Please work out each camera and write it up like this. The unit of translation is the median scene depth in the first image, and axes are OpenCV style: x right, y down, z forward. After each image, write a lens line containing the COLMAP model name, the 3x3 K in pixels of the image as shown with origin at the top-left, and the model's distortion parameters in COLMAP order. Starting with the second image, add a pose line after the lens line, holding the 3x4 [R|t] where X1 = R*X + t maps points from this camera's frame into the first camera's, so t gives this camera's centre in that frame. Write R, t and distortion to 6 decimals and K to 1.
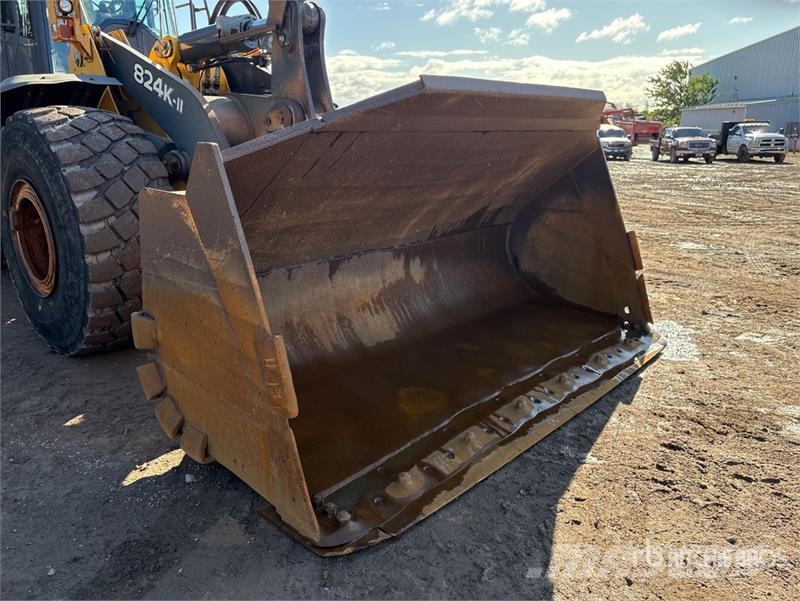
lens RADIAL K [[607.2, 0, 426.3], [0, 607.2, 286.6], [0, 0, 1]] dist [-0.002348, -0.004920]
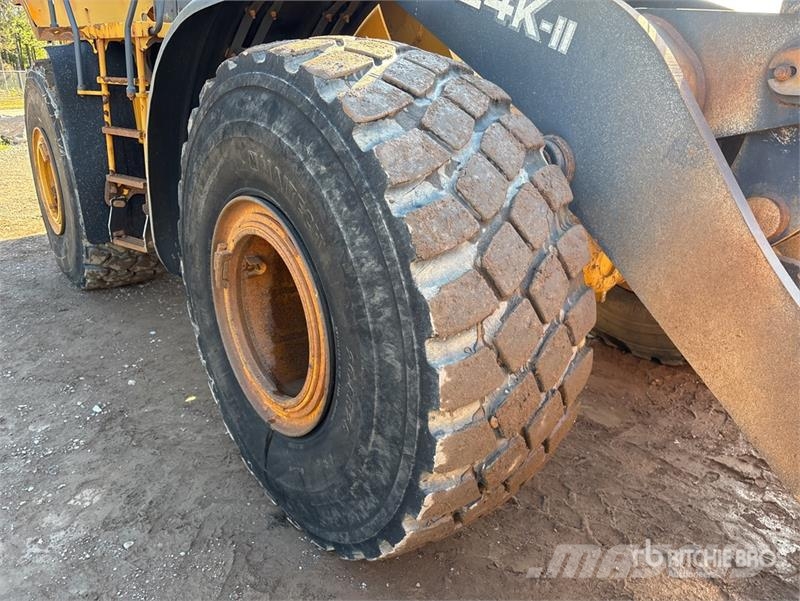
lens RADIAL K [[600.7, 0, 400.0], [0, 600.7, 300.5], [0, 0, 1]] dist [0.082244, -0.096594]
pose [[0.983085, 0.065516, -0.171029, -0.467439], [-0.050720, 0.994695, 0.089494, -0.145072], [0.175985, -0.079306, 0.981193, 0.549556]]
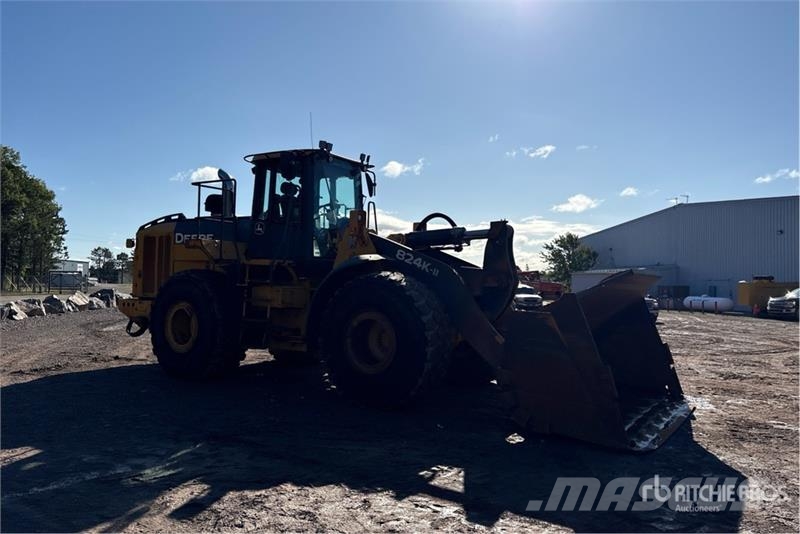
lens RADIAL K [[602.7, 0, 405.2], [0, 602.7, 263.4], [0, 0, 1]] dist [0.040780, -0.003655]
pose [[0.989413, 0.020422, 0.143683, -0.825914], [0.021490, 0.958520, -0.284214, 0.219088], [-0.143527, 0.284293, 0.947933, -0.823294]]
